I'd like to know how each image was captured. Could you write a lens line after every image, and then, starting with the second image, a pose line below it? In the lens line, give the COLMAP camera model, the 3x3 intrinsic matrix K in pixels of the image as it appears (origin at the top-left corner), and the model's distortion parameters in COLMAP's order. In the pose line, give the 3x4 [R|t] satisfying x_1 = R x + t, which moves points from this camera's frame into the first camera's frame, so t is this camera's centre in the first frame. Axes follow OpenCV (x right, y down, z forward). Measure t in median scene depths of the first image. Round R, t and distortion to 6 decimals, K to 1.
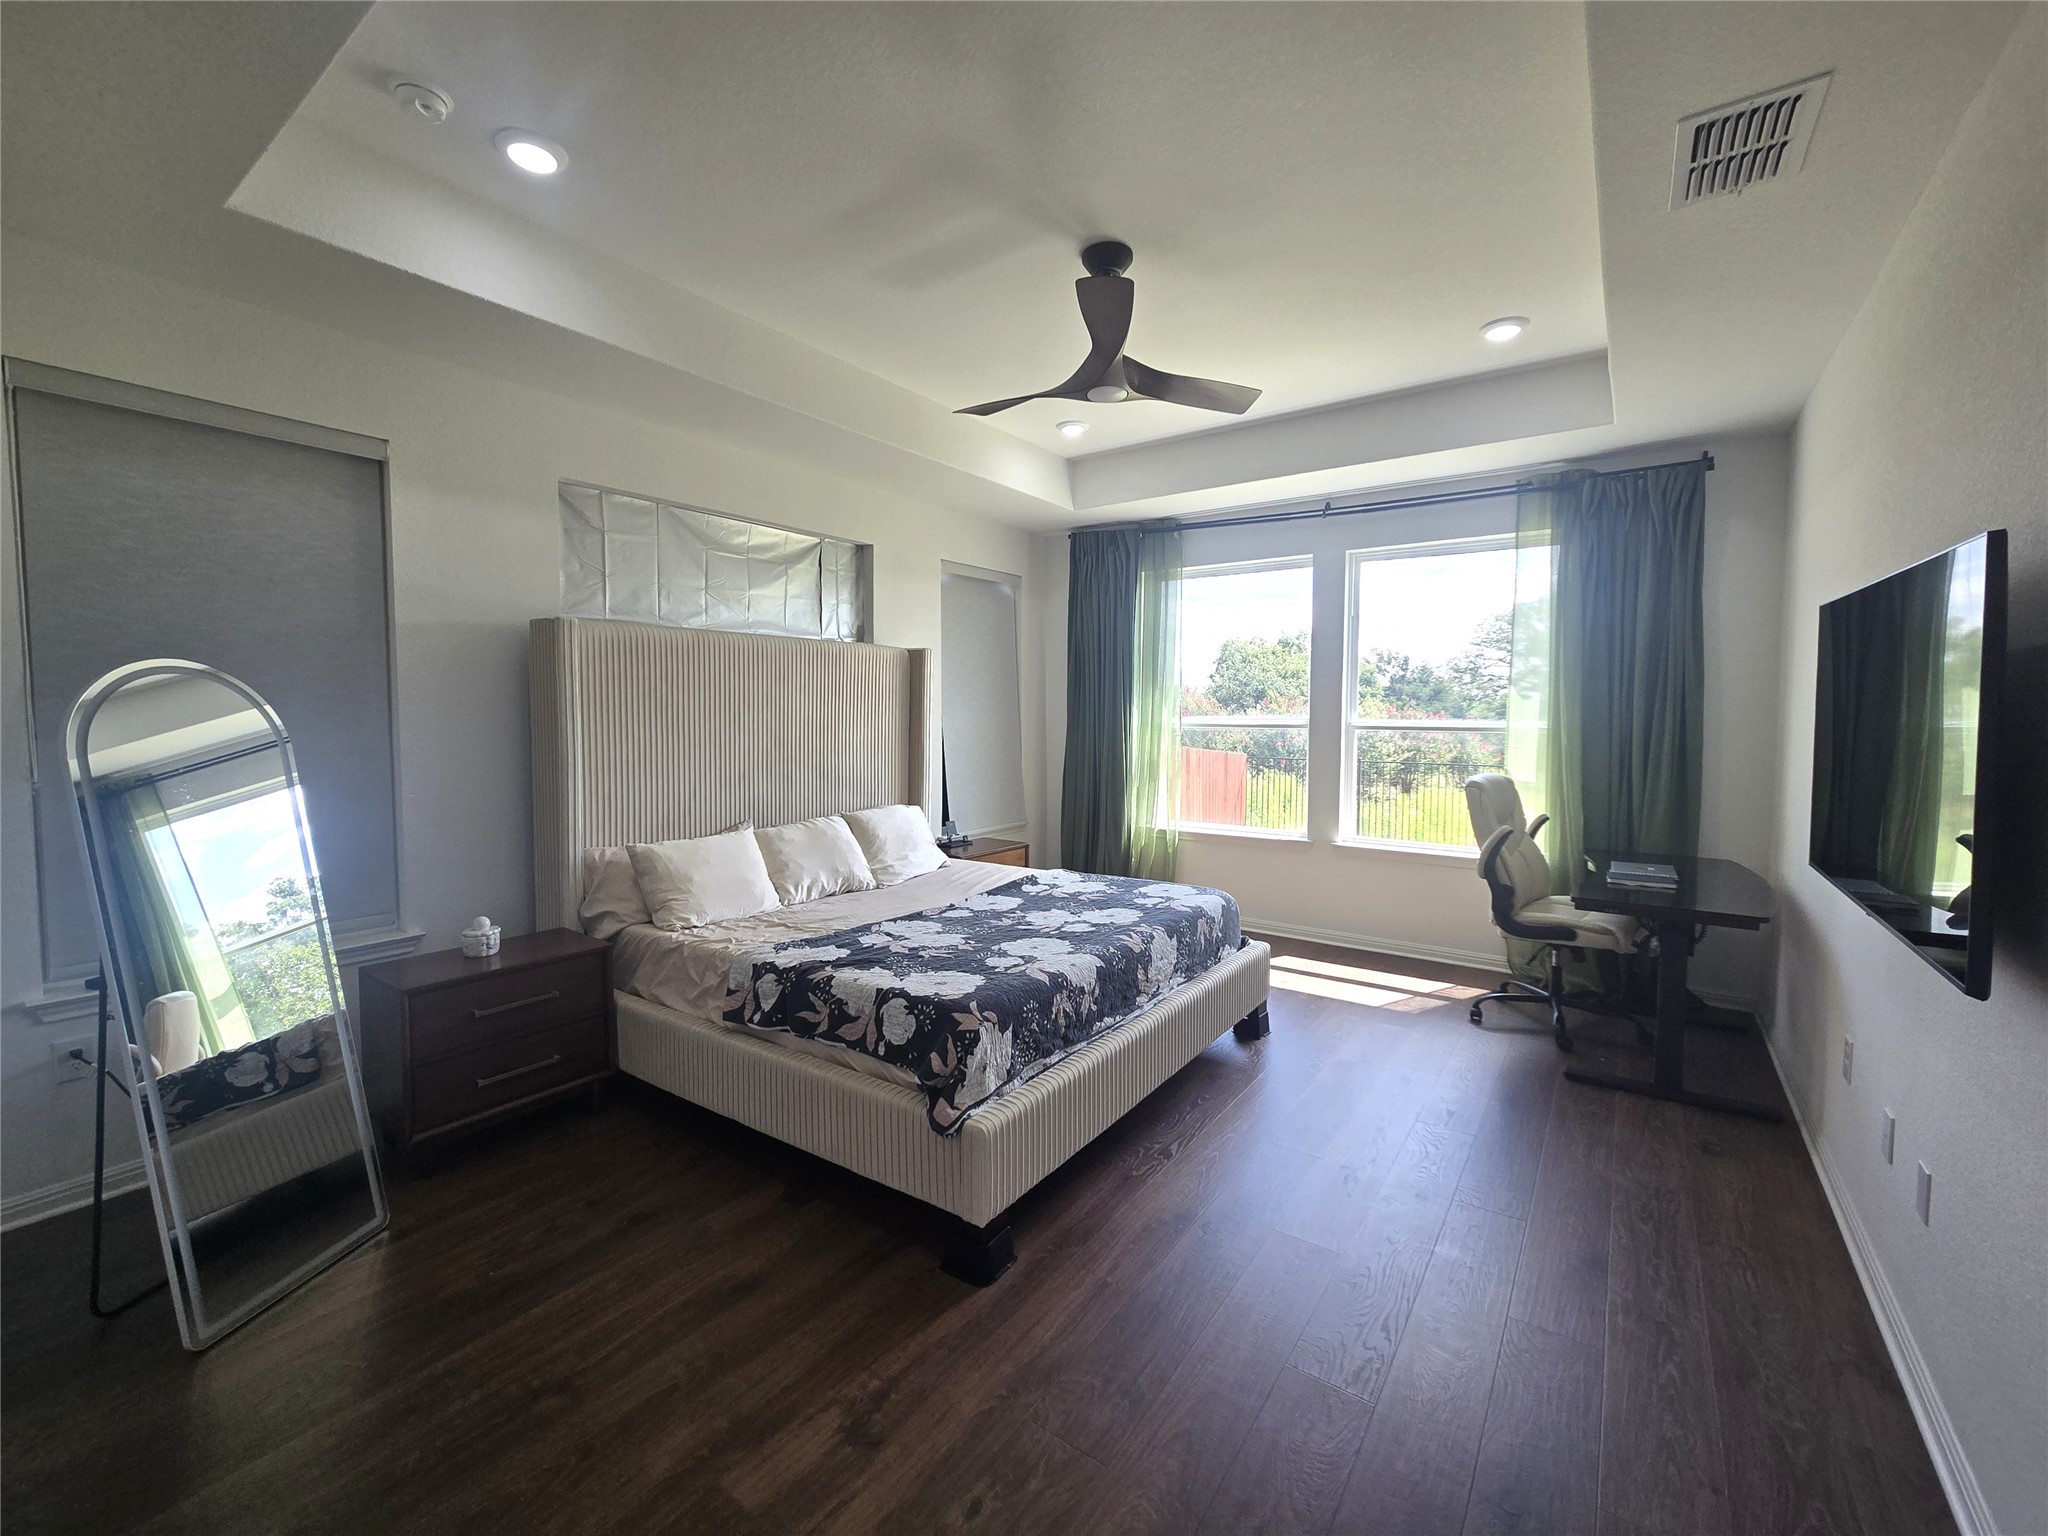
lens RADIAL K [[834.8, 0, 1022.9], [0, 834.8, 757.3], [0, 0, 1]] dist [-0.002210, -0.000134]
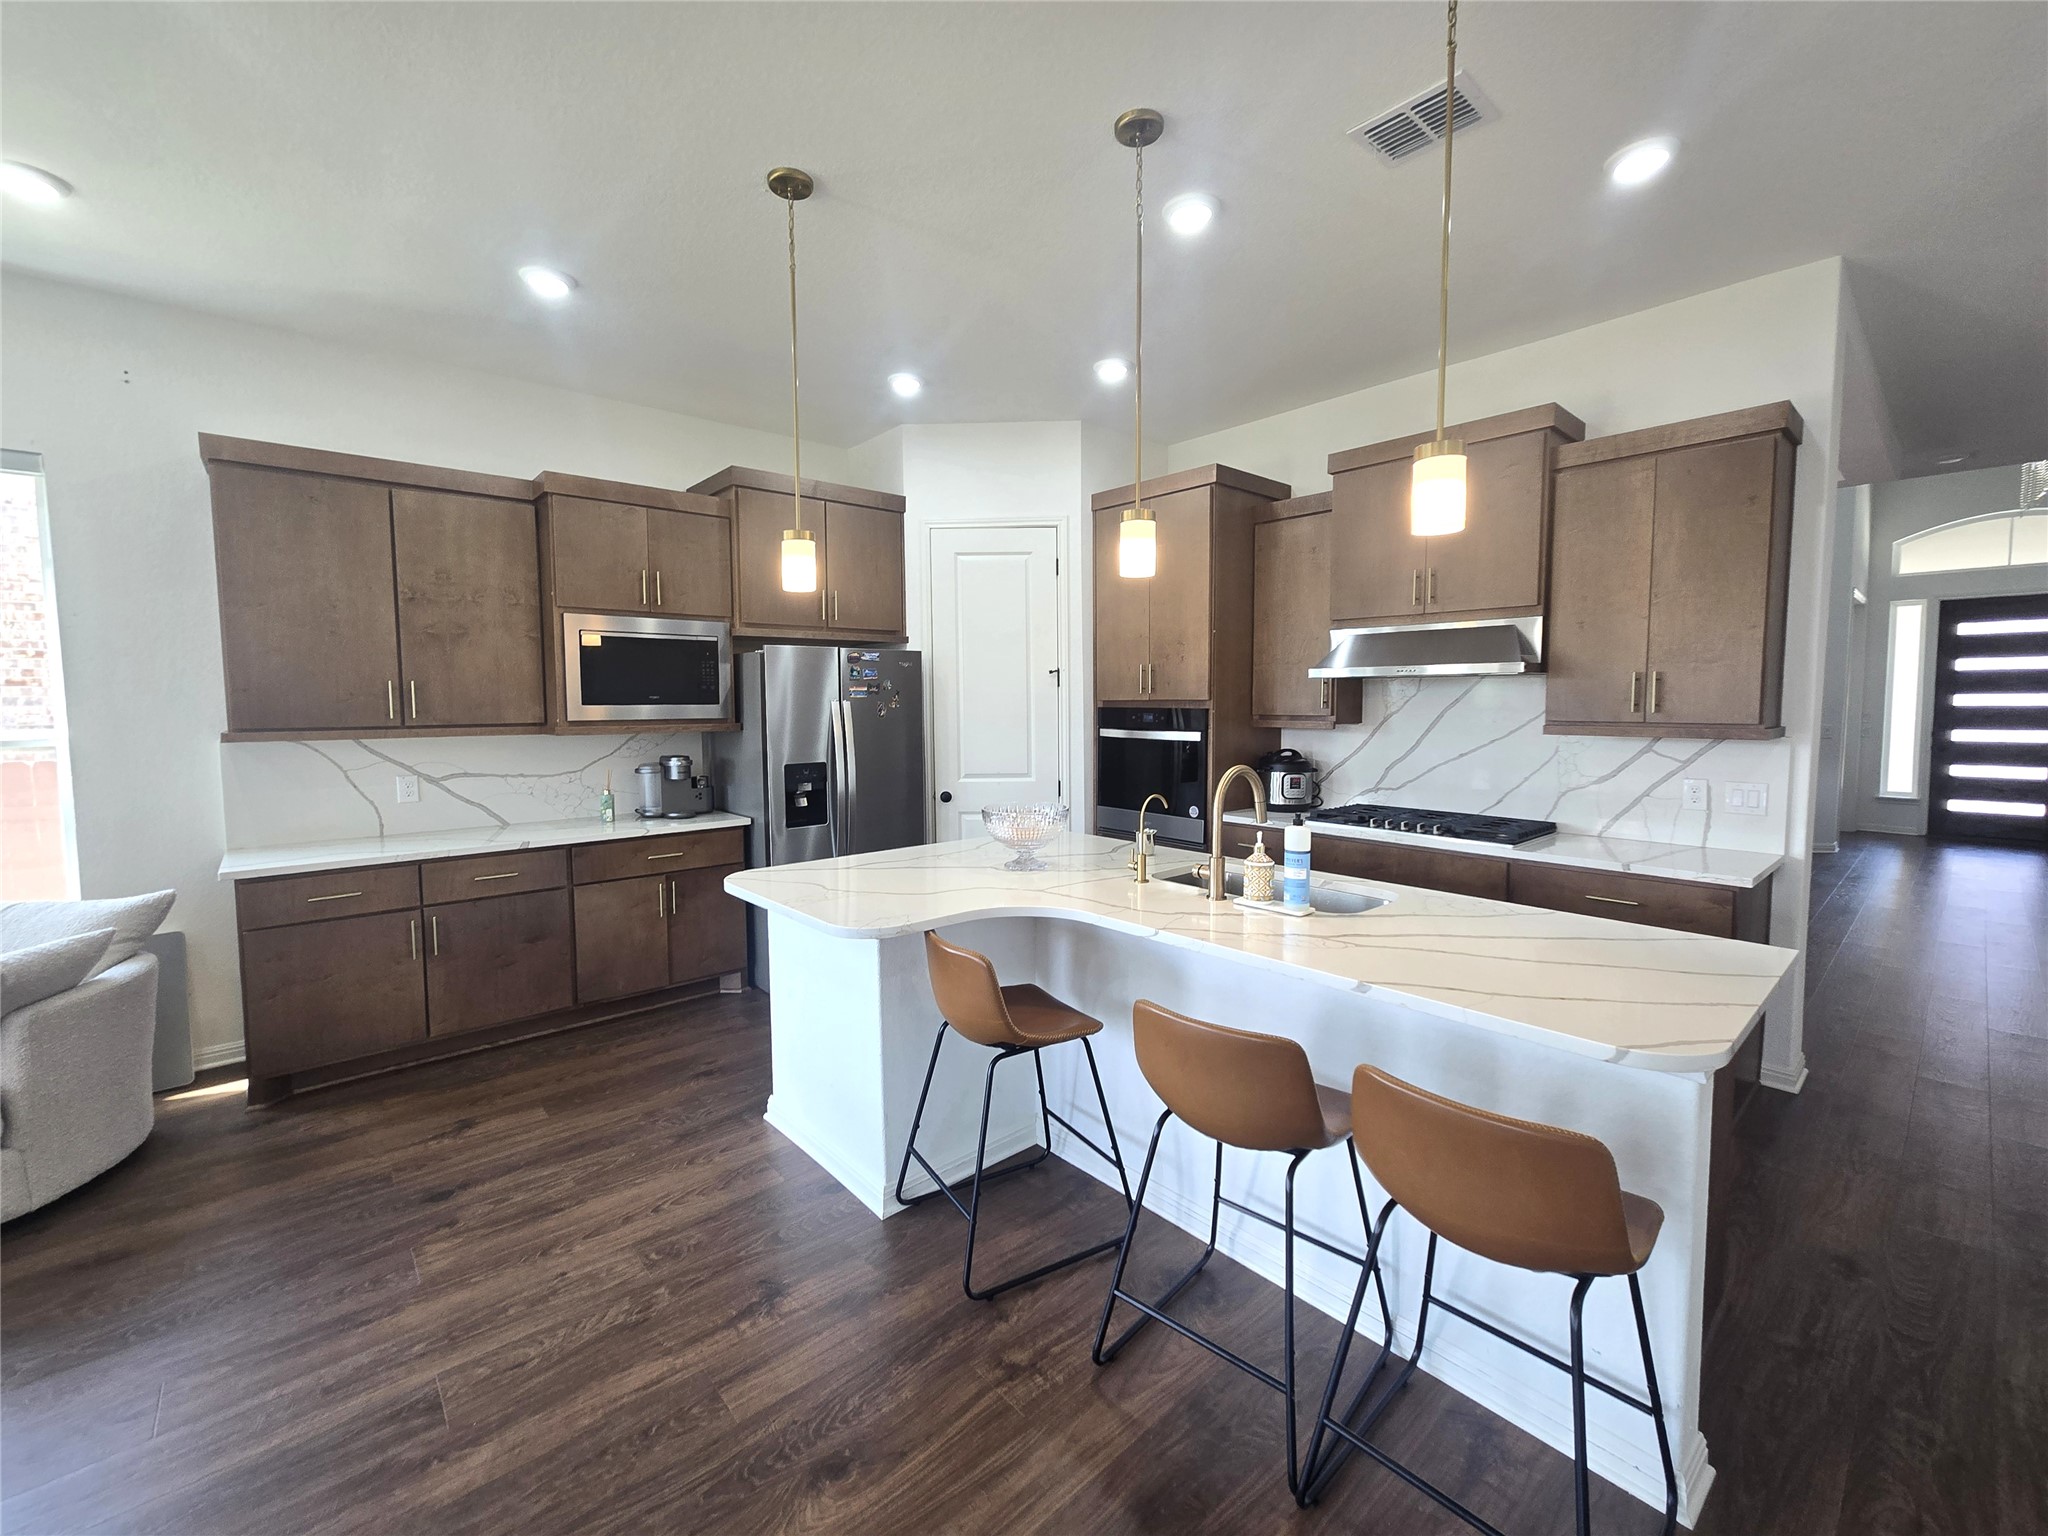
lens RADIAL K [[834.8, 0, 1021.4], [0, 834.8, 765.4], [0, 0, 1]] dist [-0.002210, -0.000134]
pose [[-0.975775, -0.006551, 0.218678, -0.799703], [0.019381, 0.993033, 0.116228, -0.130730], [-0.217916, 0.117651, -0.968850, 1.954891]]
